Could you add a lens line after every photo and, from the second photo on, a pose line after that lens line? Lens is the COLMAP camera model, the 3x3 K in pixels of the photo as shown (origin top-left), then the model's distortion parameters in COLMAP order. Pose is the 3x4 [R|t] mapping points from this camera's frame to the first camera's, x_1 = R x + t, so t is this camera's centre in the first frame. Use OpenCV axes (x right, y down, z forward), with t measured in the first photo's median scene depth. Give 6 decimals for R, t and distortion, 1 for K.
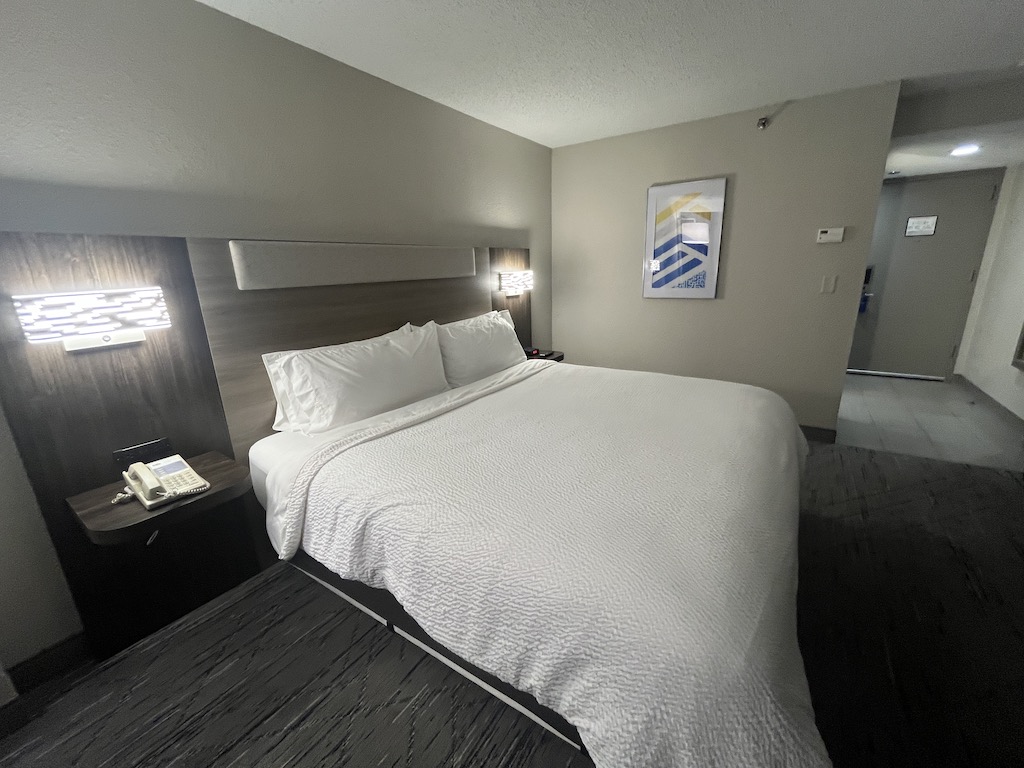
lens RADIAL K [[420.9, 0, 512.0], [0, 420.9, 384.0], [0, 0, 1]] dist [-0.004912, -0.000458]
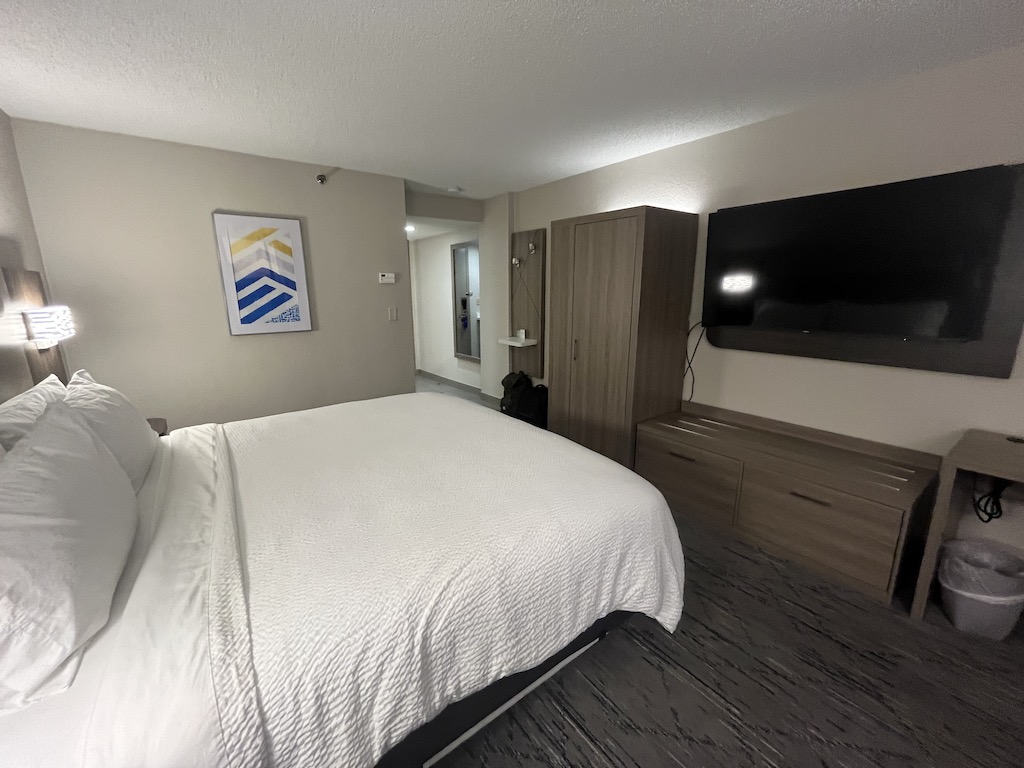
lens RADIAL K [[420.9, 0, 512.0], [0, 420.9, 384.0], [0, 0, 1]] dist [-0.004912, -0.000458]
pose [[0.317495, -0.179452, 0.931125, -0.423659], [0.249289, 0.963187, 0.100629, -0.065641], [-0.914905, 0.200170, 0.350543, 0.233911]]
